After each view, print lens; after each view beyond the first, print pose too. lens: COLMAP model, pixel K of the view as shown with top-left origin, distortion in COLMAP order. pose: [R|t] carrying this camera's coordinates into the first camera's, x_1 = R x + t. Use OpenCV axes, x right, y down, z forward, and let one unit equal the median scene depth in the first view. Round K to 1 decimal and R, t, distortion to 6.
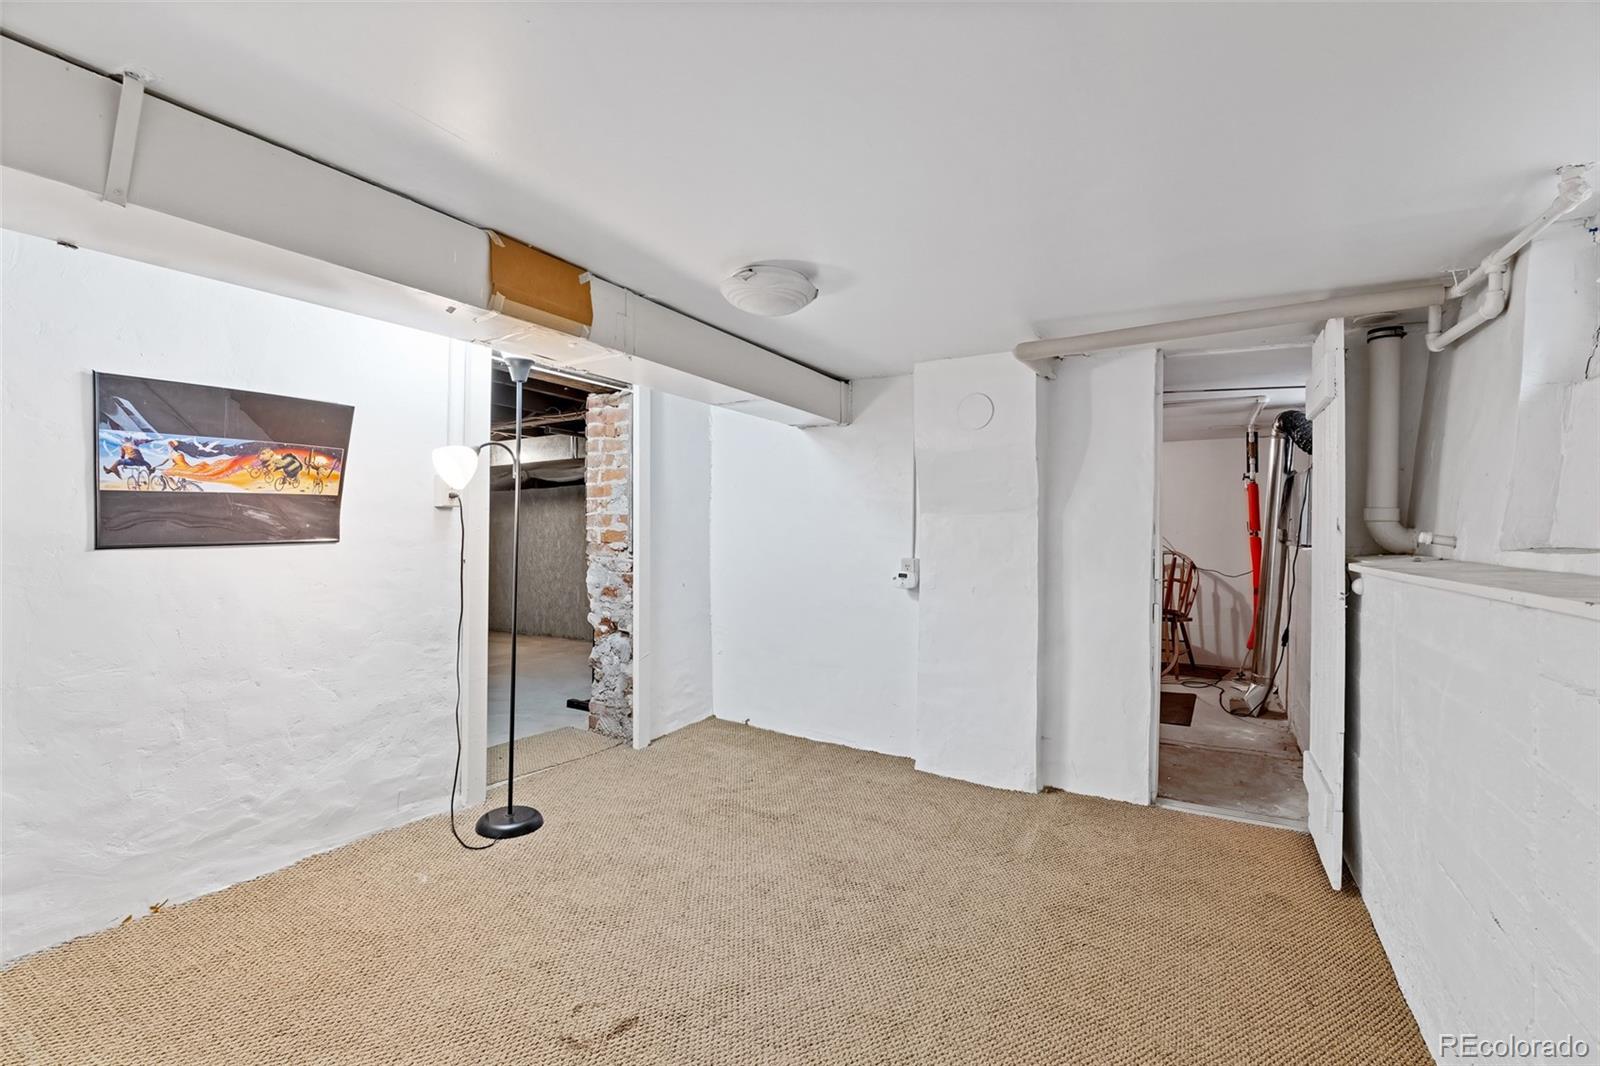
lens RADIAL K [[715.7, 0, 791.1], [0, 715.7, 531.0], [0, 0, 1]] dist [-0.009778, -0.004160]
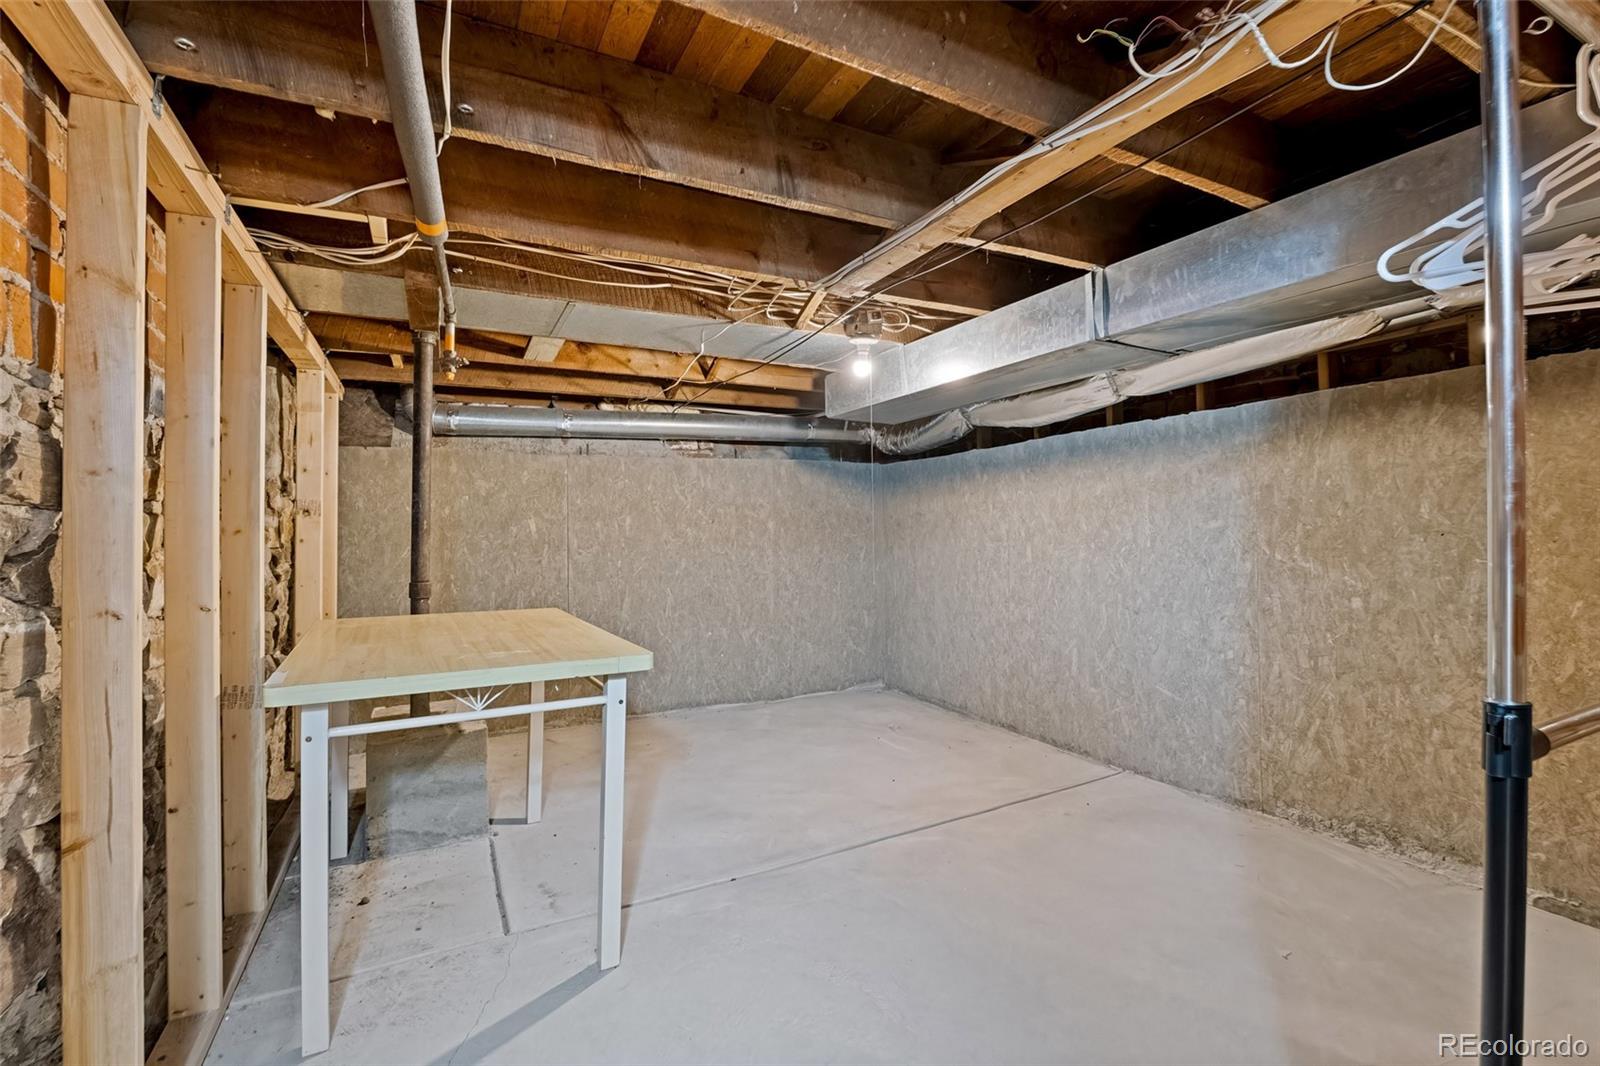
lens RADIAL K [[715.7, 0, 798.7], [0, 715.7, 525.8], [0, 0, 1]] dist [-0.009778, -0.004160]
pose [[0.843135, -0.010264, -0.537605, -0.276338], [0.009472, 0.999946, -0.004236, -0.000551], [0.537619, -0.001521, 0.843186, 0.701661]]
